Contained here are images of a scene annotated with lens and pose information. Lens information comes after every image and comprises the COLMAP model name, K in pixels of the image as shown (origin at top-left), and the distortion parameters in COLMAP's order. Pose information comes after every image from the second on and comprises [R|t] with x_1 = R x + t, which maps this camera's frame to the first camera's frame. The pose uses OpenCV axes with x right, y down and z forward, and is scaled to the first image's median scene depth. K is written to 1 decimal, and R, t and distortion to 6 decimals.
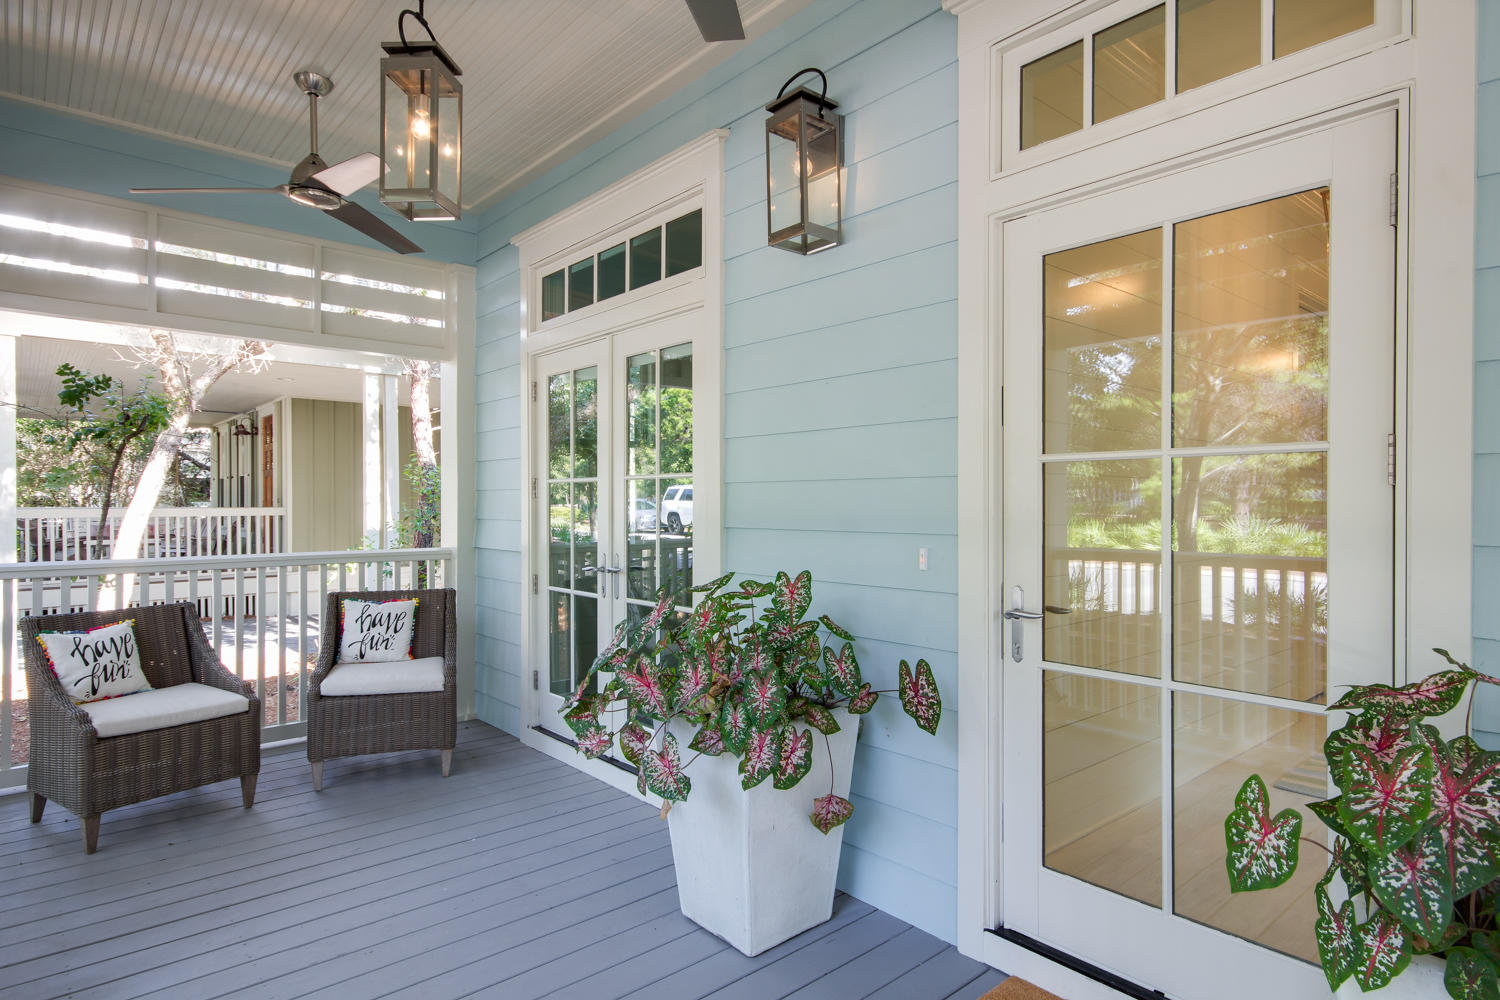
lens RADIAL K [[841.8, 0, 749.1], [0, 841.8, 504.7], [0, 0, 1]] dist [0.001742, 0.005829]
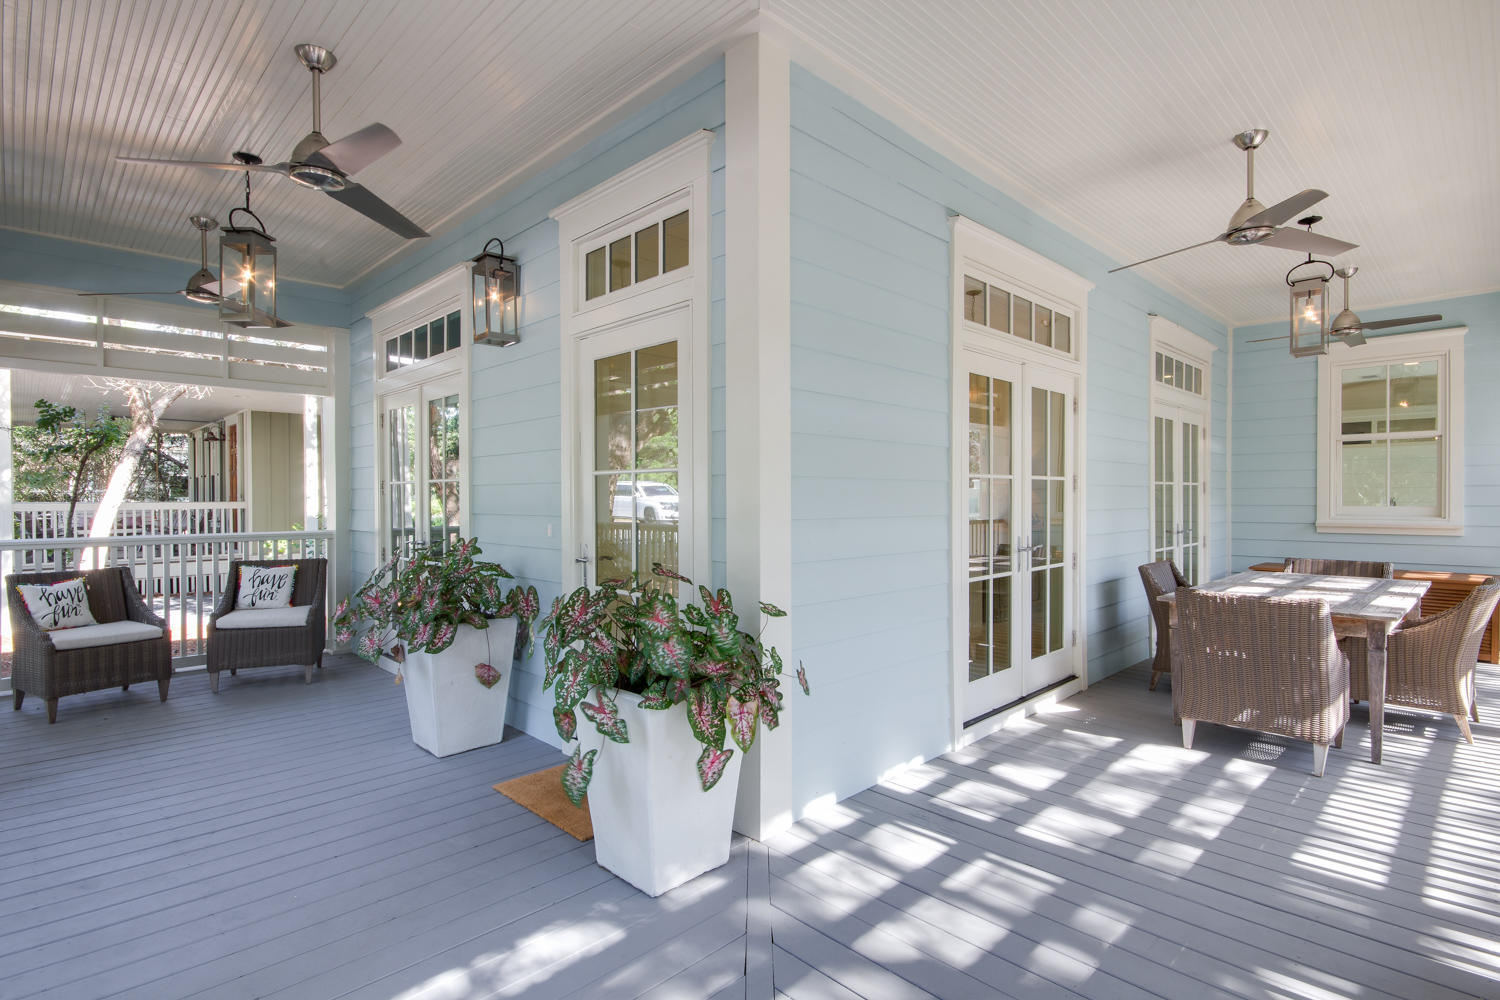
lens RADIAL K [[750.9, 0, 754.5], [0, 750.9, 501.0], [0, 0, 1]] dist [0.000780, -0.005658]
pose [[0.998020, -0.002753, 0.062844, 0.323682], [0.002531, 0.999990, 0.003604, -0.000053], [-0.062853, -0.003438, 0.998017, -0.344115]]
